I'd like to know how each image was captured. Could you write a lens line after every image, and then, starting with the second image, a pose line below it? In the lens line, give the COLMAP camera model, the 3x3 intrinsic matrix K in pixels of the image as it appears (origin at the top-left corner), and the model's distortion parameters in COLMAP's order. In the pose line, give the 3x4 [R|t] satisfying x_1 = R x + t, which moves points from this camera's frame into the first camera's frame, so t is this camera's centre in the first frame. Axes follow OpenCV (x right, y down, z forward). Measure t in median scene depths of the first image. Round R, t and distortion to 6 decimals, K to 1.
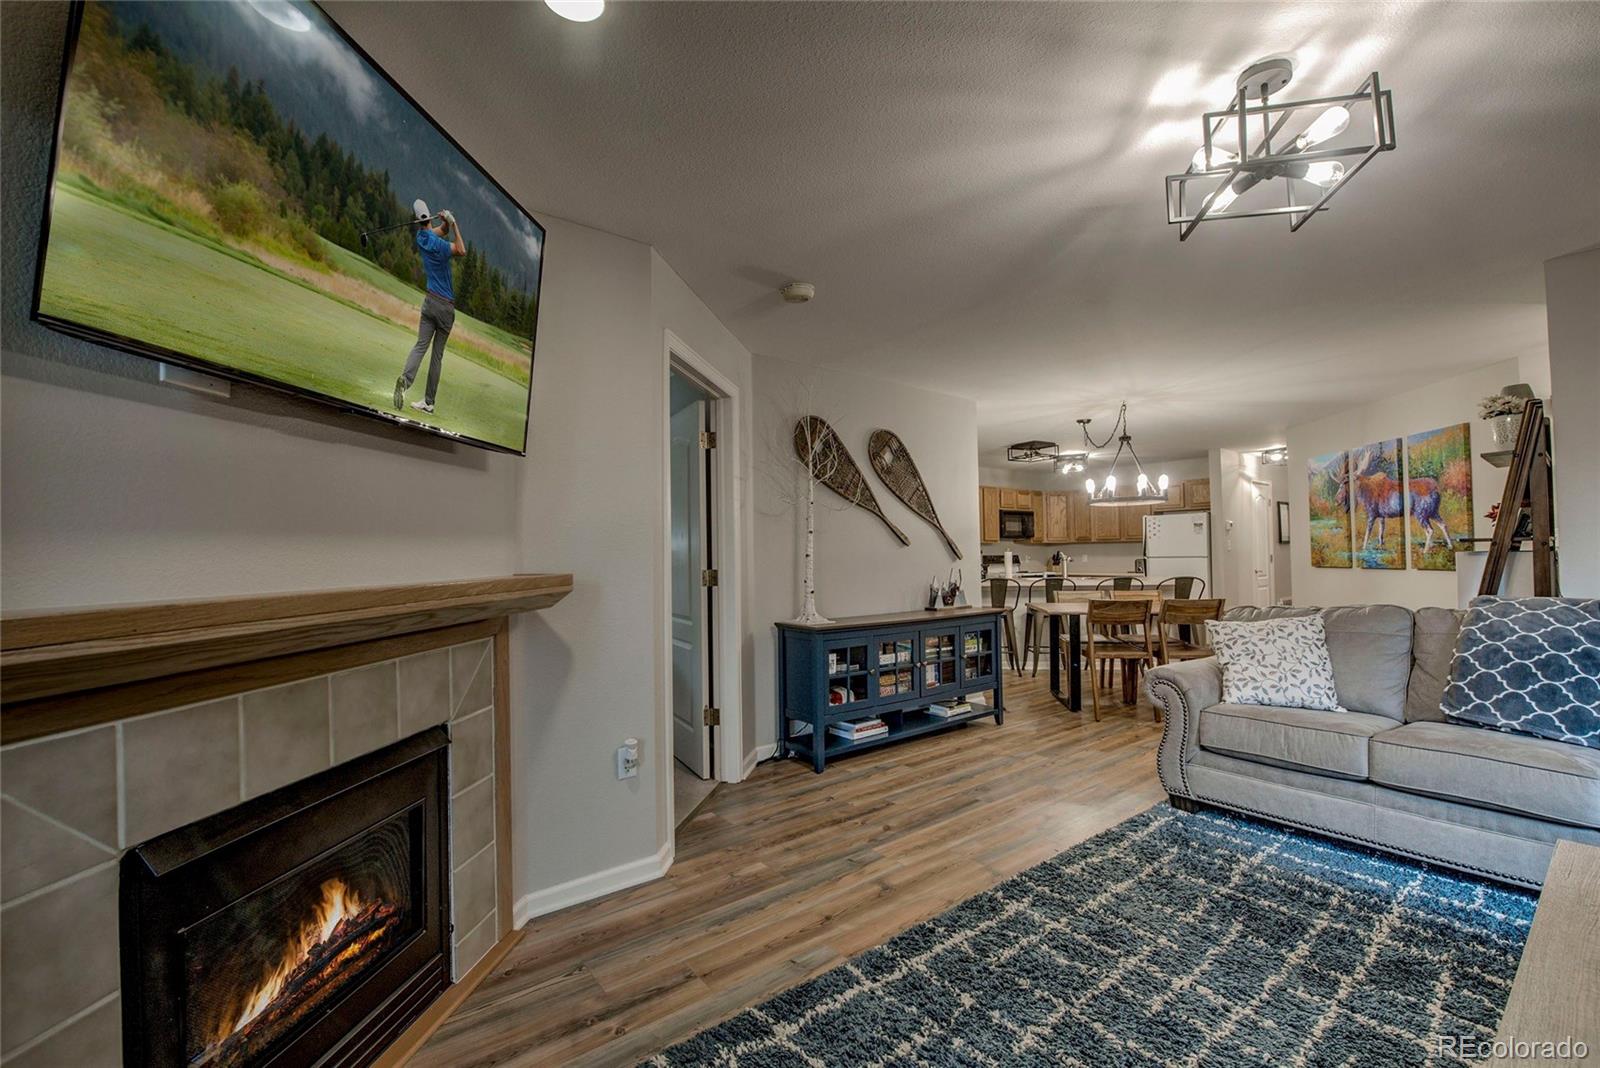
lens RADIAL K [[668.1, 0, 790.6], [0, 668.1, 540.1], [0, 0, 1]] dist [-0.023491, -0.000481]
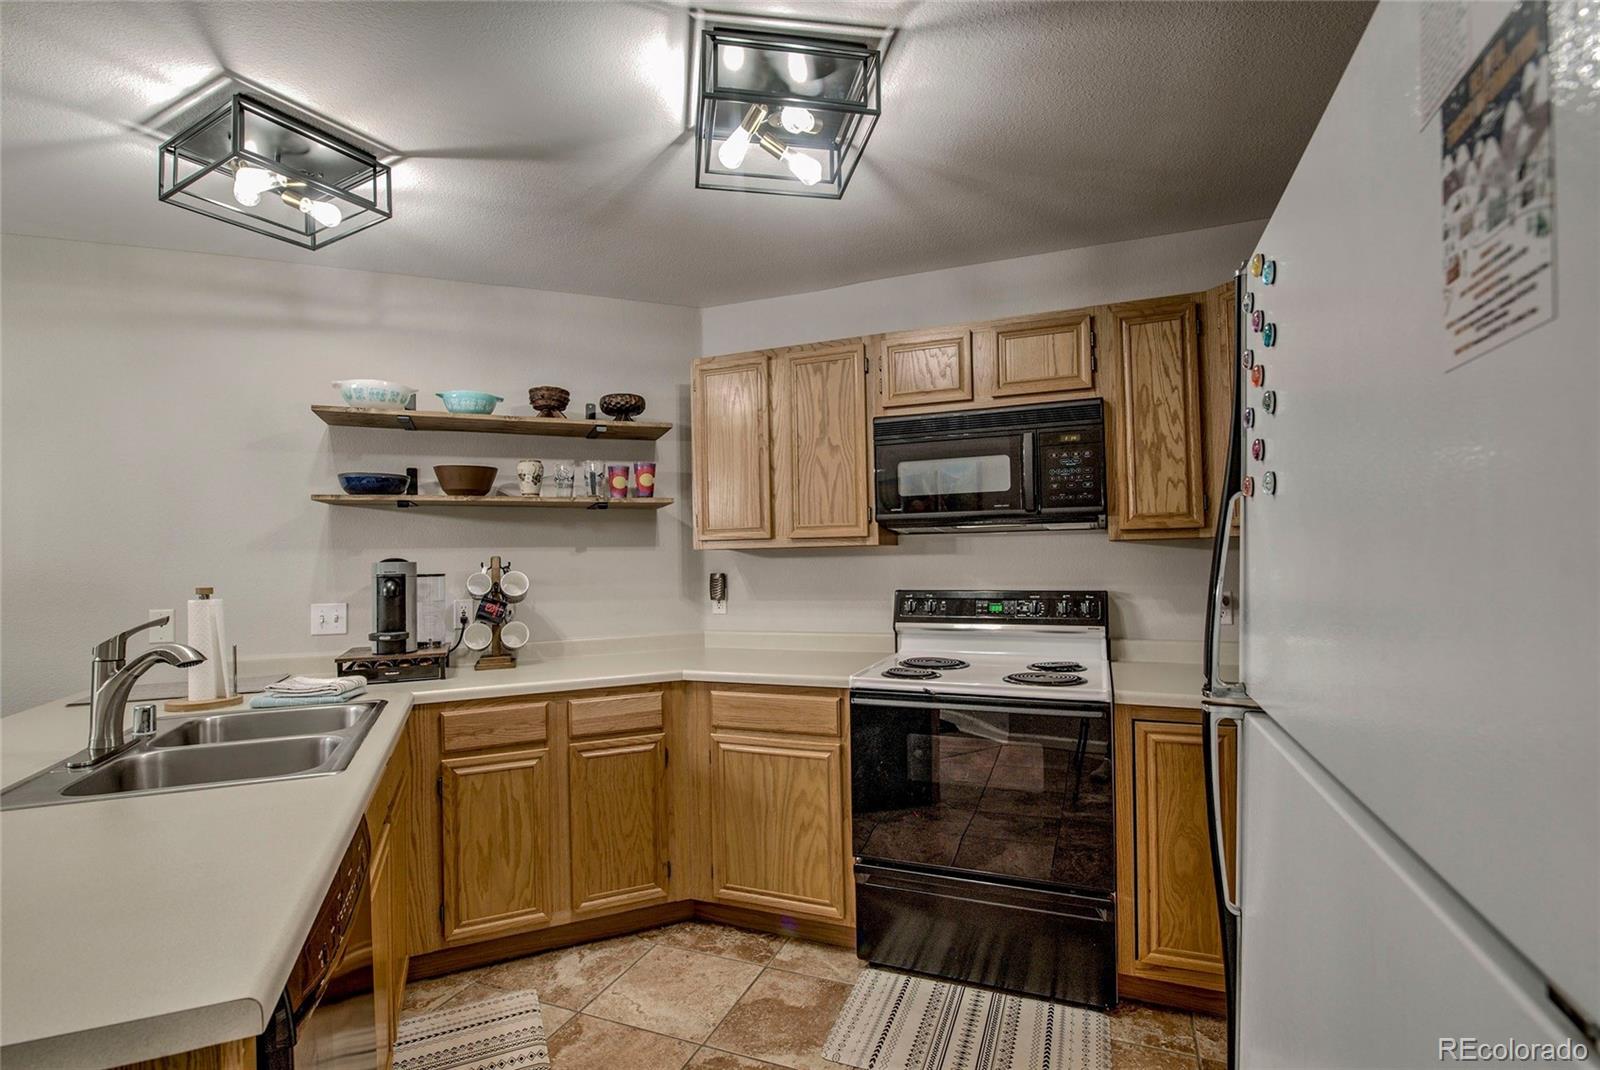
lens RADIAL K [[740.7, 0, 798.8], [0, 740.7, 536.2], [0, 0, 1]] dist [-0.004467, -0.004550]
pose [[0.514964, -0.024130, -0.856872, 1.223530], [0.032572, 0.999433, -0.008570, 0.003490], [0.856593, -0.023497, 0.515458, 1.840179]]
